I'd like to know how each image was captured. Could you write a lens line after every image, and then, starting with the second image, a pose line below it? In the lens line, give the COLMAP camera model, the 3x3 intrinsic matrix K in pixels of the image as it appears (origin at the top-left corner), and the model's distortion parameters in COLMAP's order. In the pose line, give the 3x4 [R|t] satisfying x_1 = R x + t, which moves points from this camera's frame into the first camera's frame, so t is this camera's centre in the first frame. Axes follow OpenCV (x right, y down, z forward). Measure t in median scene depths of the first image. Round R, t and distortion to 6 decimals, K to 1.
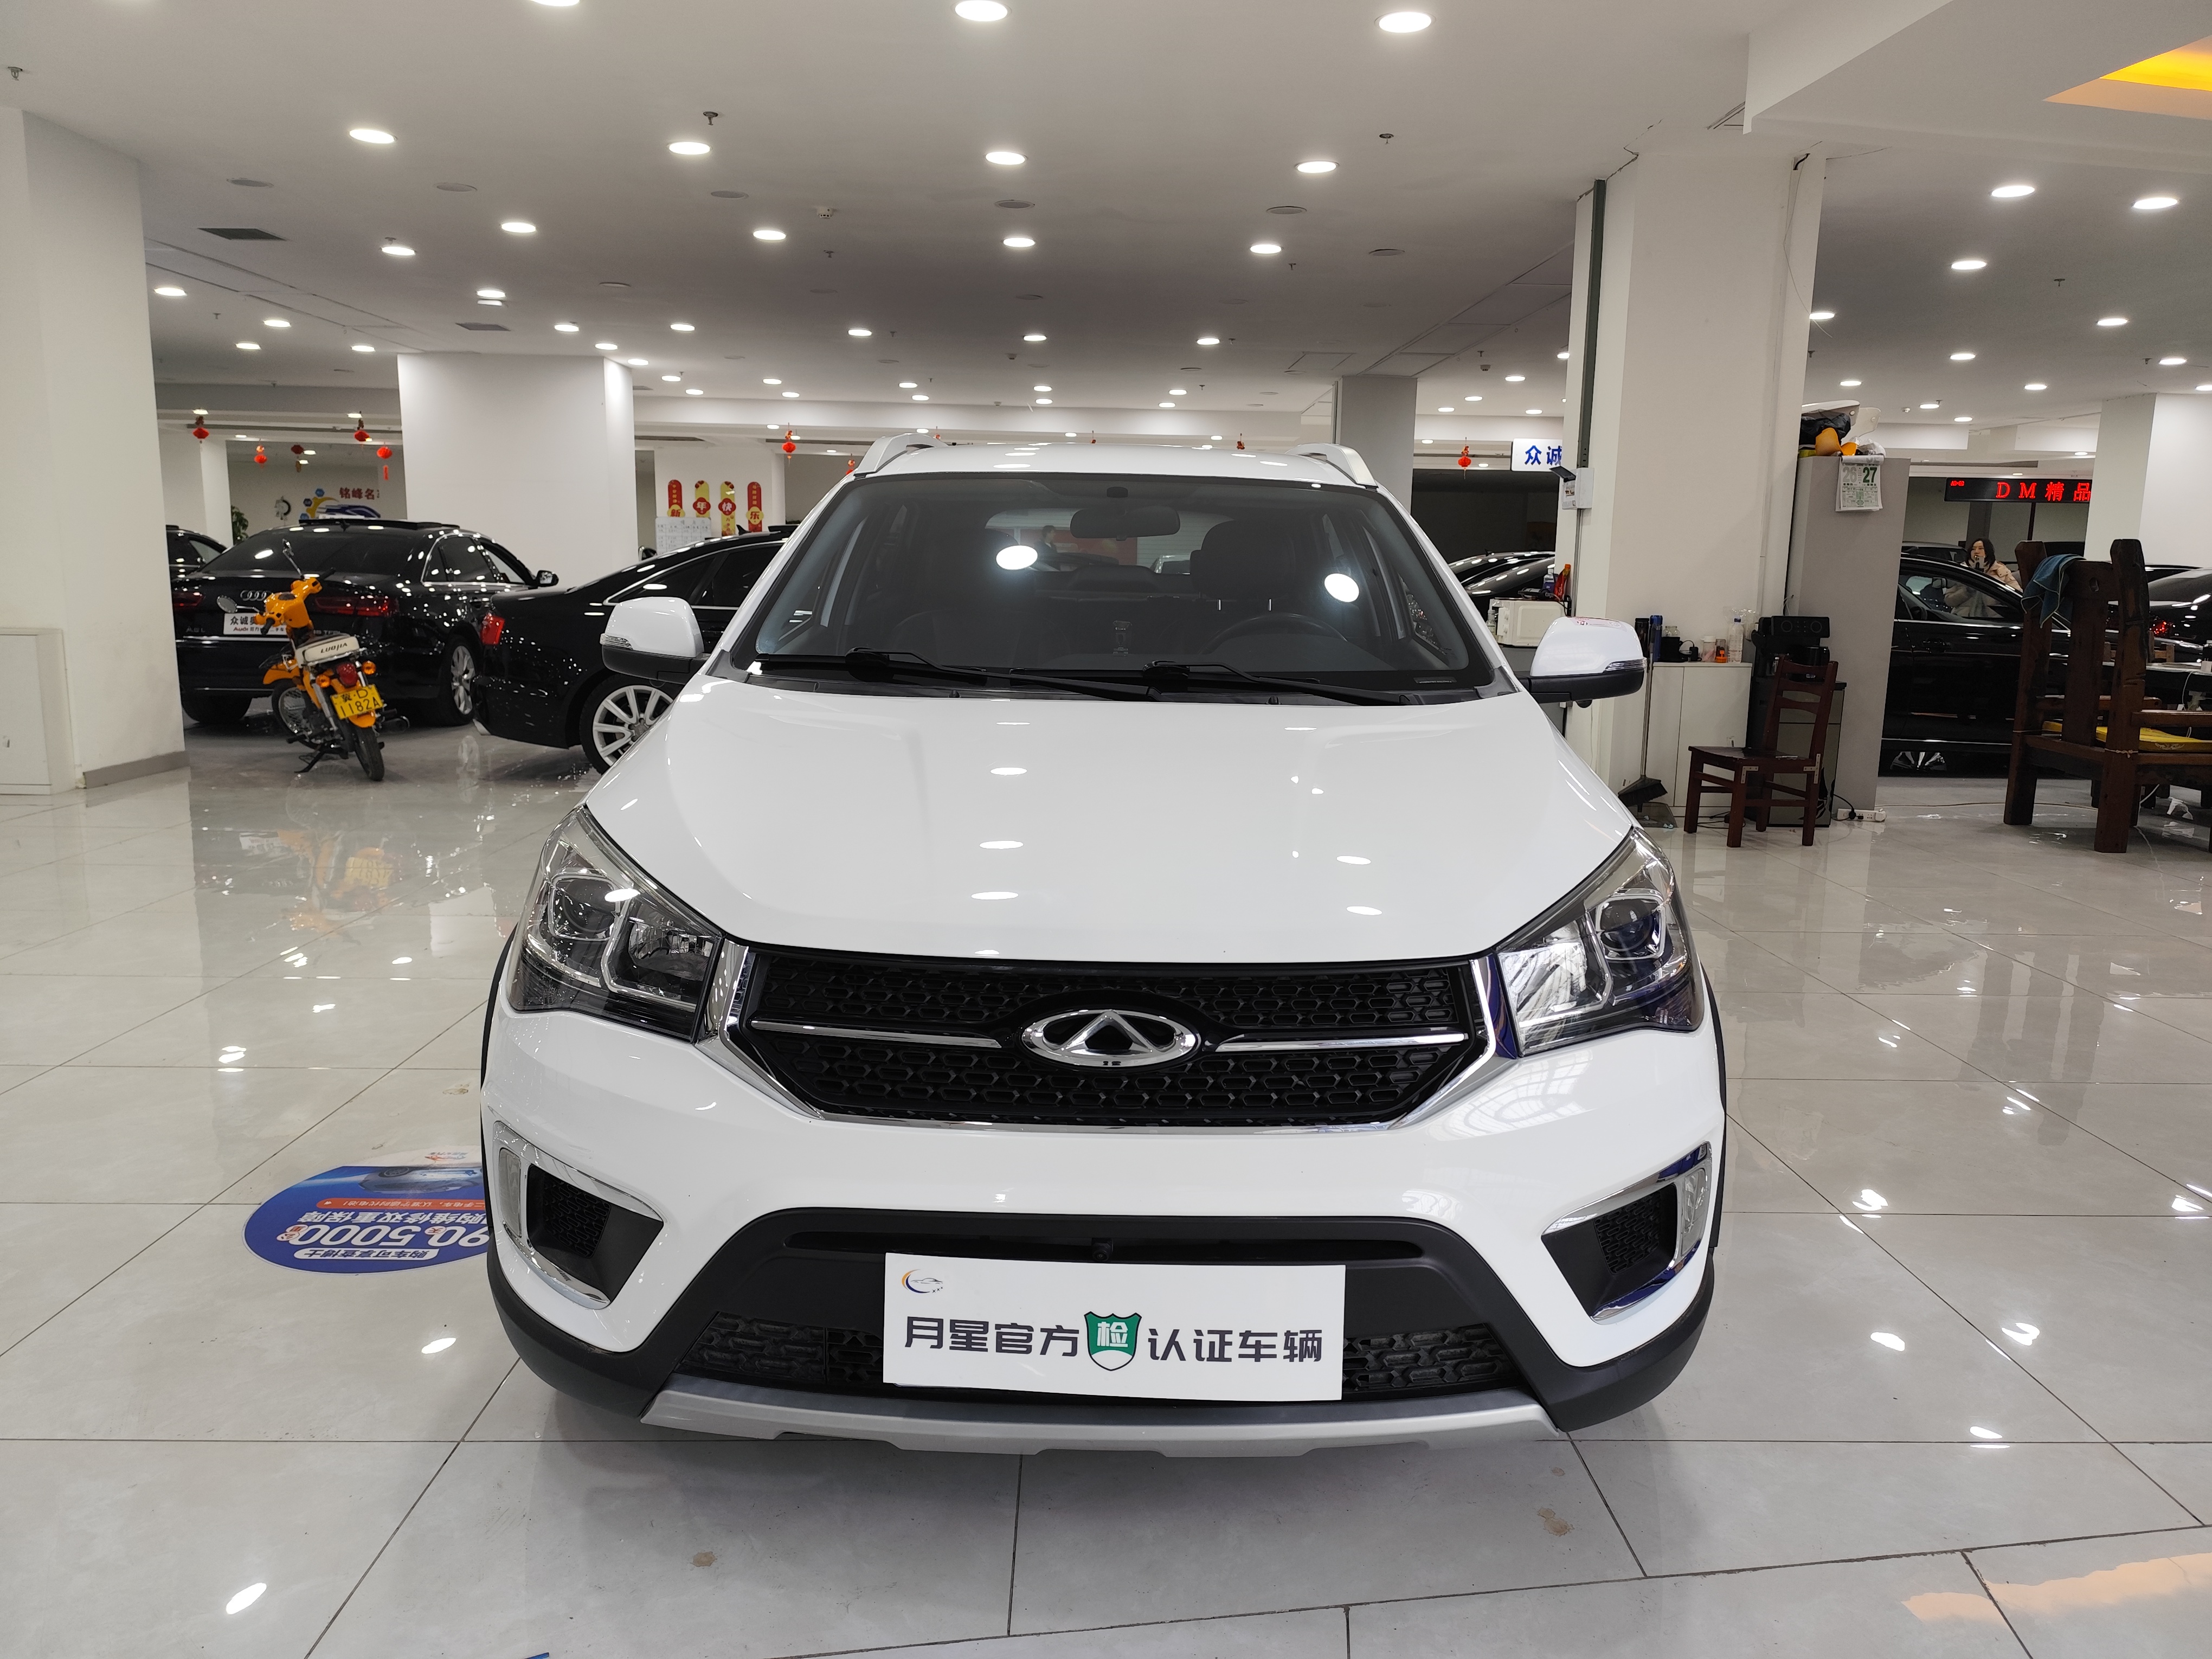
lens RADIAL K [[1513.5, 0, 1127.6], [0, 1513.5, 831.0], [0, 0, 1]] dist [0.039702, -0.038897]
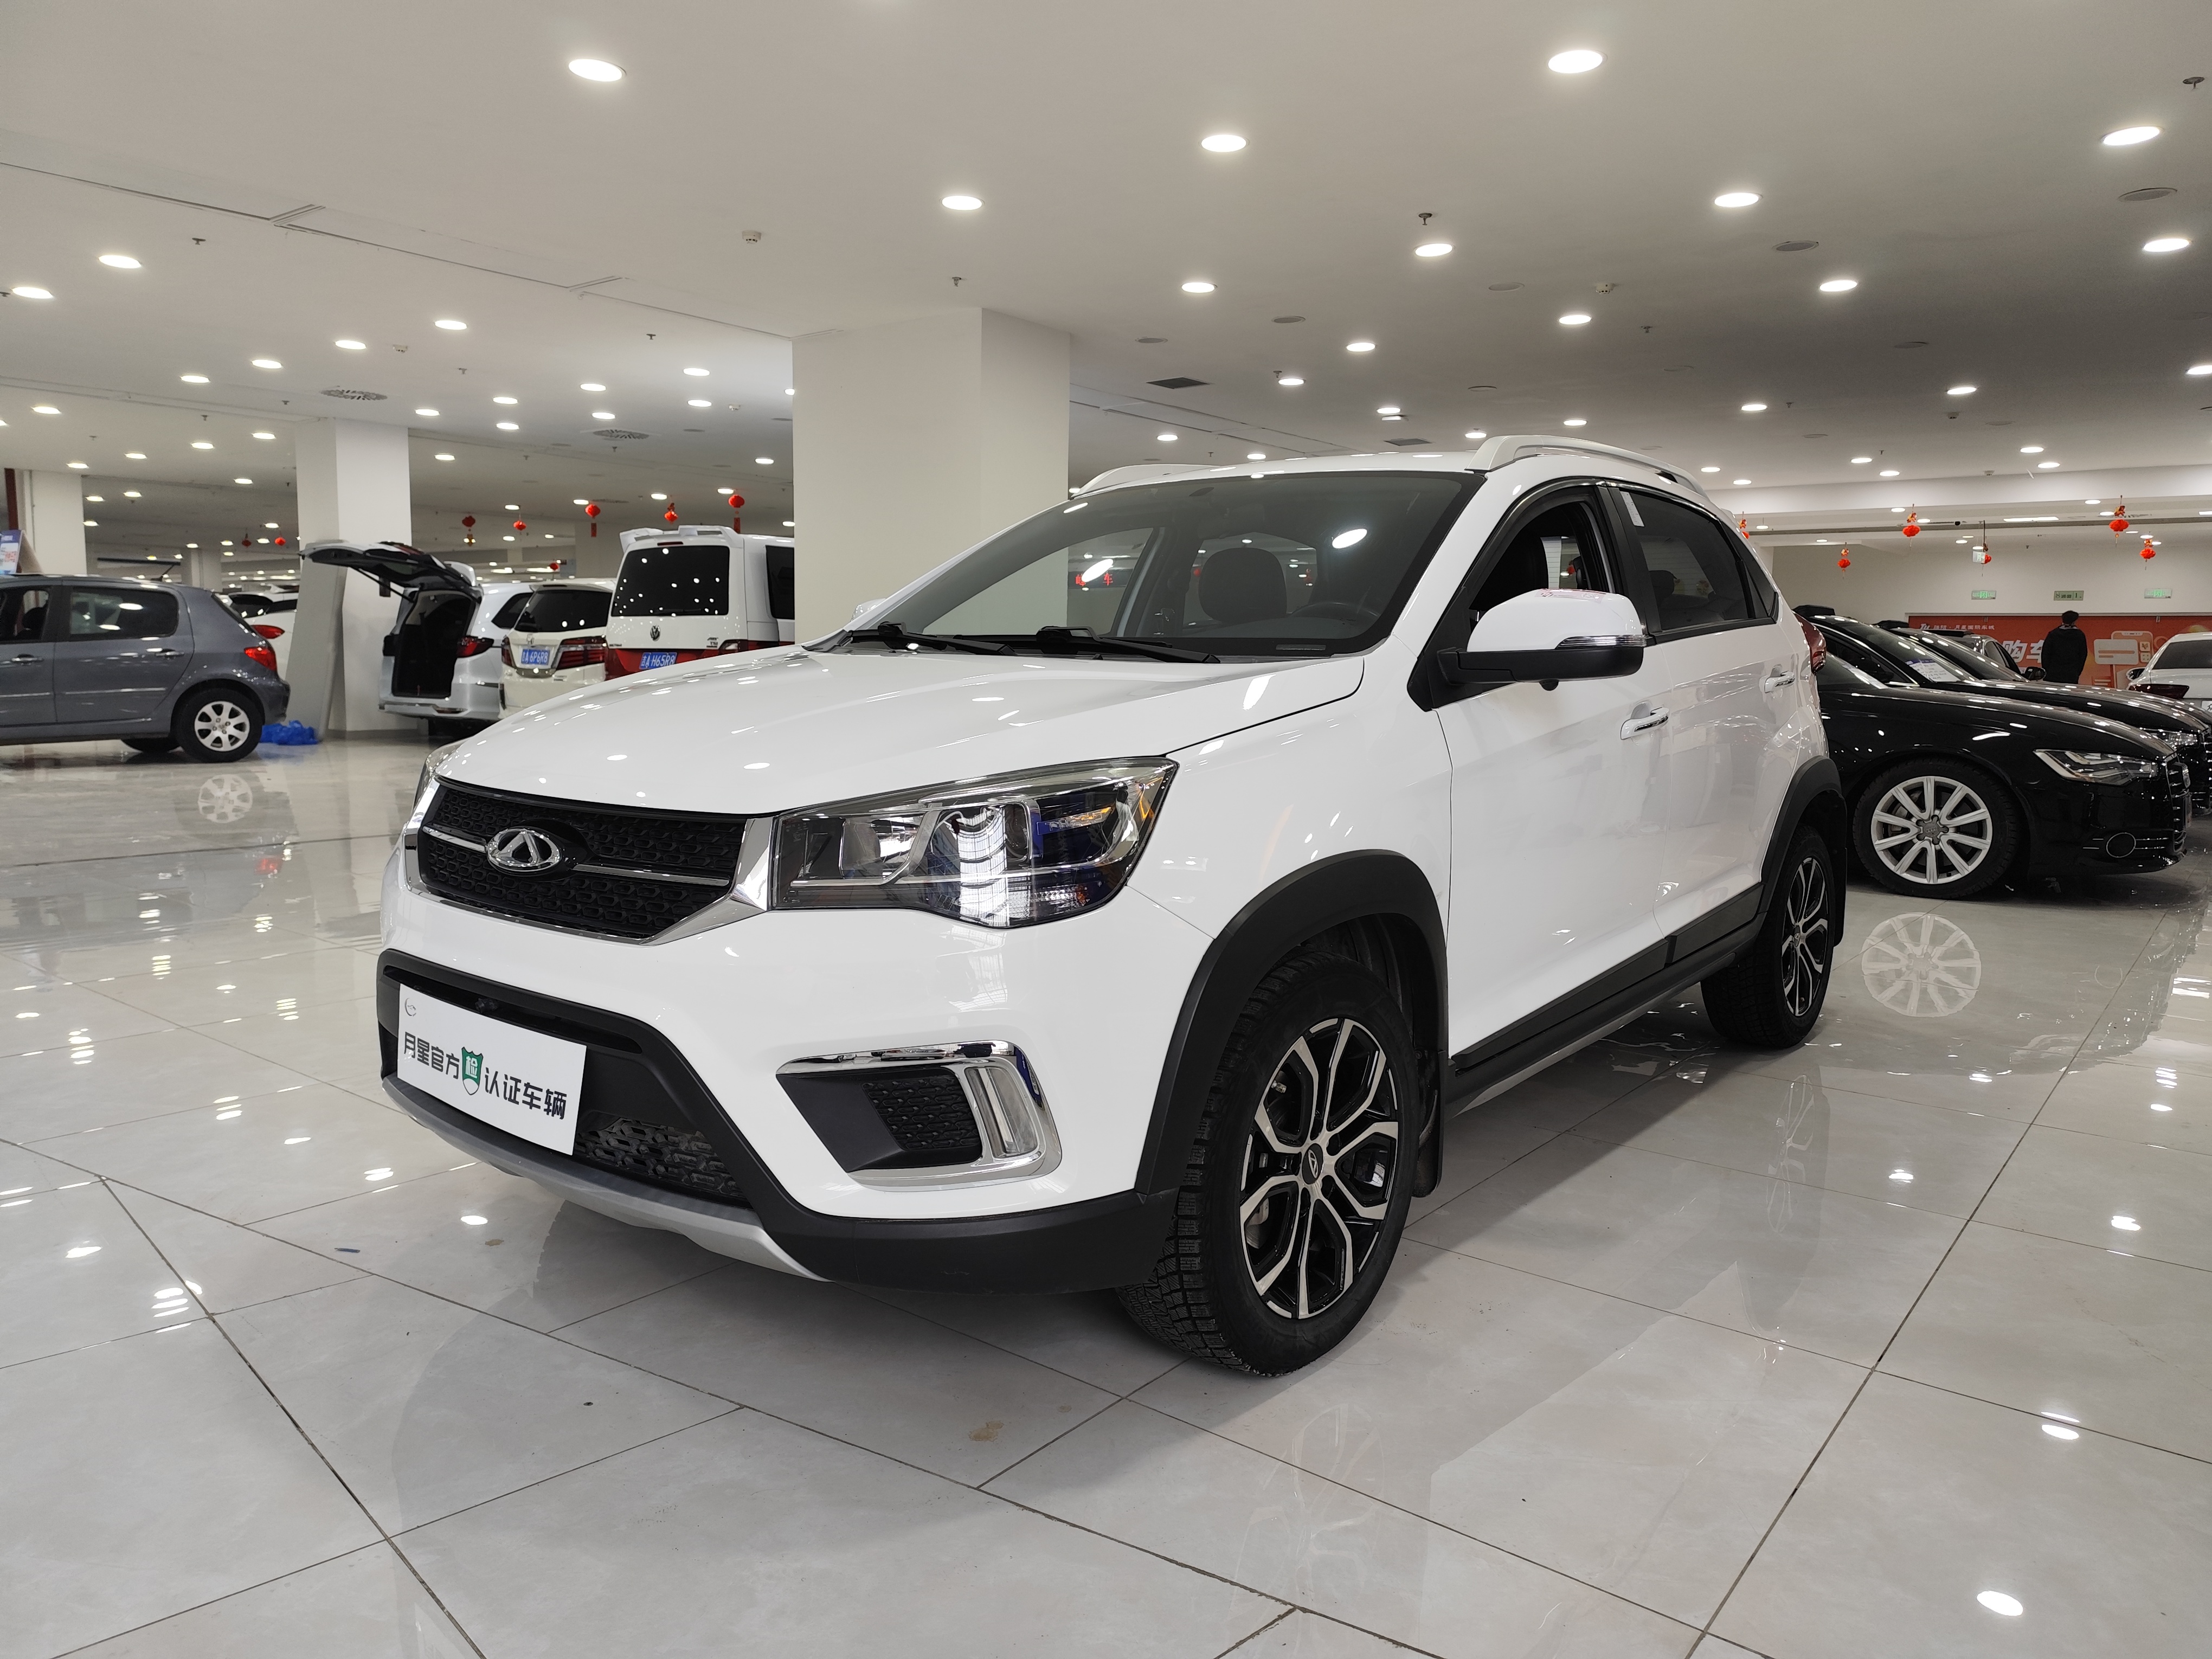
lens RADIAL K [[1513.5, 0, 1122.7], [0, 1513.5, 837.3], [0, 0, 1]] dist [0.039702, -0.038897]
pose [[0.767640, 0.070184, -0.637027, 1.125966], [-0.113973, 0.993091, -0.027929, 0.094871], [0.630666, 0.094044, 0.770335, 0.286031]]
